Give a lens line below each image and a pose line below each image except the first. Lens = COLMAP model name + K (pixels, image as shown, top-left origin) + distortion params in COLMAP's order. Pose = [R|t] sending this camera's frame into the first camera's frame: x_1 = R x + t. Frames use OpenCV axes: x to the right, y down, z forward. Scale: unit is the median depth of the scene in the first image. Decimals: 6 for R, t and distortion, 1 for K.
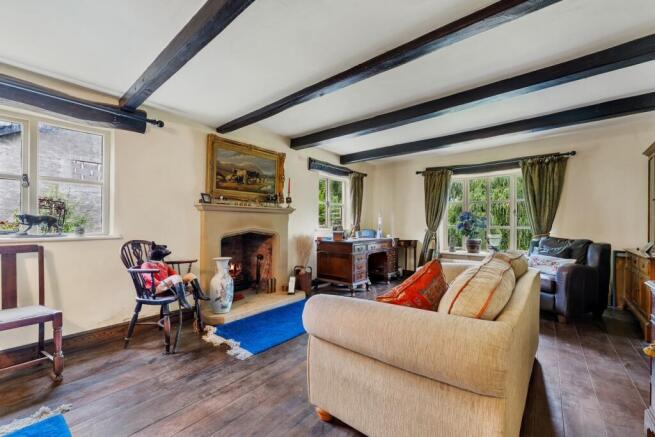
lens RADIAL K [[268.8, 0, 331.1], [0, 268.8, 219.0], [0, 0, 1]] dist [-0.002103, 0.001748]
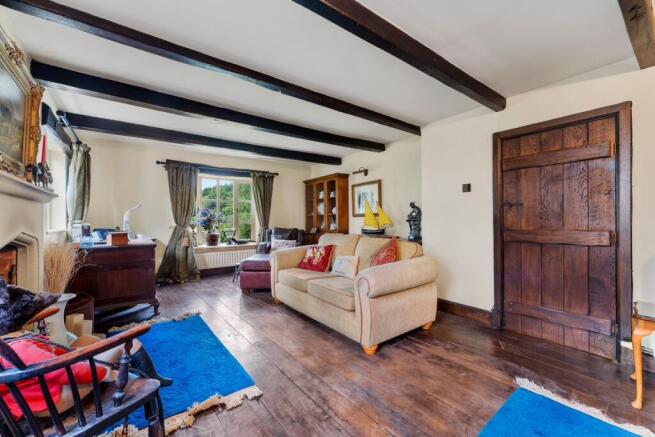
lens RADIAL K [[268.8, 0, 330.7], [0, 268.8, 219.9], [0, 0, 1]] dist [-0.002103, 0.001748]
pose [[0.226377, -0.009999, 0.973988, -0.520926], [-0.004872, 0.999923, 0.011397, 0.003246], [-0.974028, -0.007326, 0.226311, 0.313808]]
